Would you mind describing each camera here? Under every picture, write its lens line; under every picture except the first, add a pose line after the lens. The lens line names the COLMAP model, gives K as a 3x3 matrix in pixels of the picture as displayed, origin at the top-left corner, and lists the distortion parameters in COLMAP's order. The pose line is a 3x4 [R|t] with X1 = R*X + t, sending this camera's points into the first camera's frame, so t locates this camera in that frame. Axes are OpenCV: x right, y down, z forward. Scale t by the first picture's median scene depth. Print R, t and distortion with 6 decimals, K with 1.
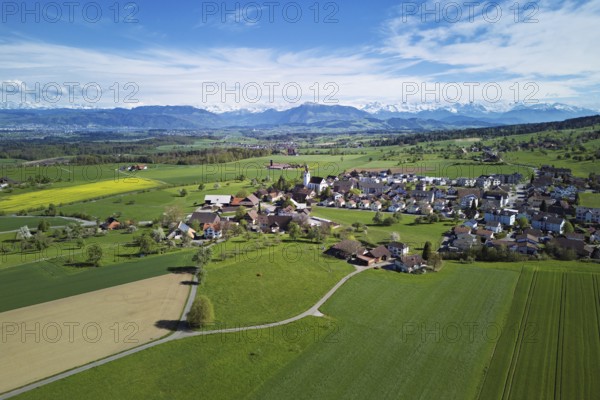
lens RADIAL K [[420.0, 0, 299.6], [0, 420.0, 175.9], [0, 0, 1]] dist [0.086302, -0.083409]
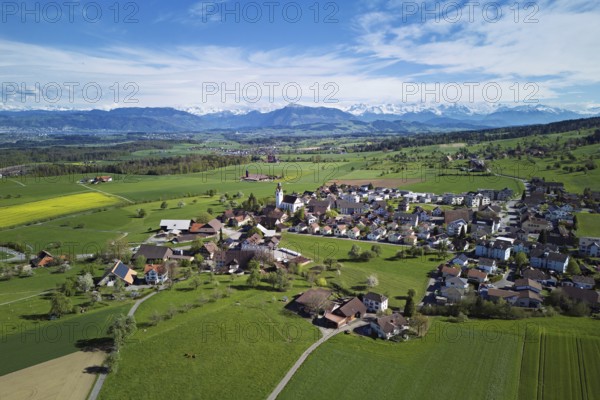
lens RADIAL K [[418.5, 0, 299.6], [0, 418.5, 216.0], [0, 0, 1]] dist [0.079194, -0.074824]
pose [[0.999346, -0.009099, 0.035006, 0.023015], [0.006004, 0.996146, 0.087505, -0.025438], [-0.035667, -0.087238, 0.995549, 0.079916]]
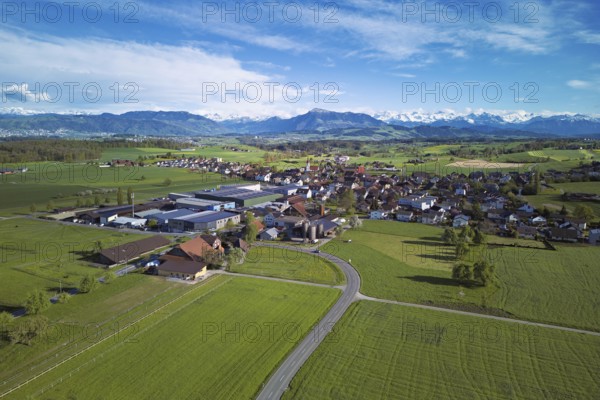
lens RADIAL K [[420.9, 0, 299.4], [0, 420.9, 176.0], [0, 0, 1]] dist [0.077692, -0.077735]
pose [[0.999929, 0.011097, -0.004422, -0.328135], [-0.011202, 0.999635, -0.024600, -0.269341], [0.004148, 0.024647, 0.999688, 3.097322]]
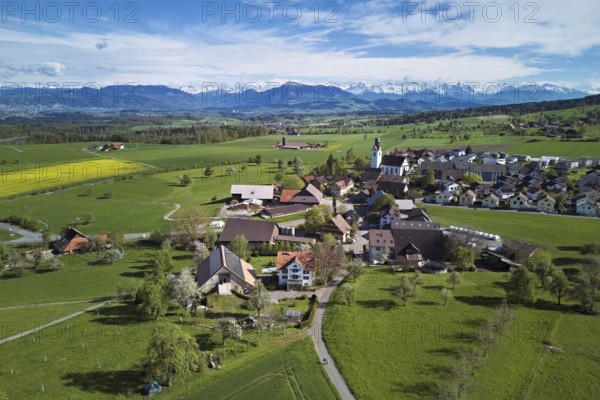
lens RADIAL K [[432.7, 0, 291.9], [0, 432.7, 199.7], [0, 0, 1]] dist [0.076091, -0.078768]
pose [[0.999592, -0.003996, 0.028282, -0.104988], [0.001461, 0.996022, 0.089097, 0.007997], [-0.028525, -0.089019, 0.995621, 0.259432]]
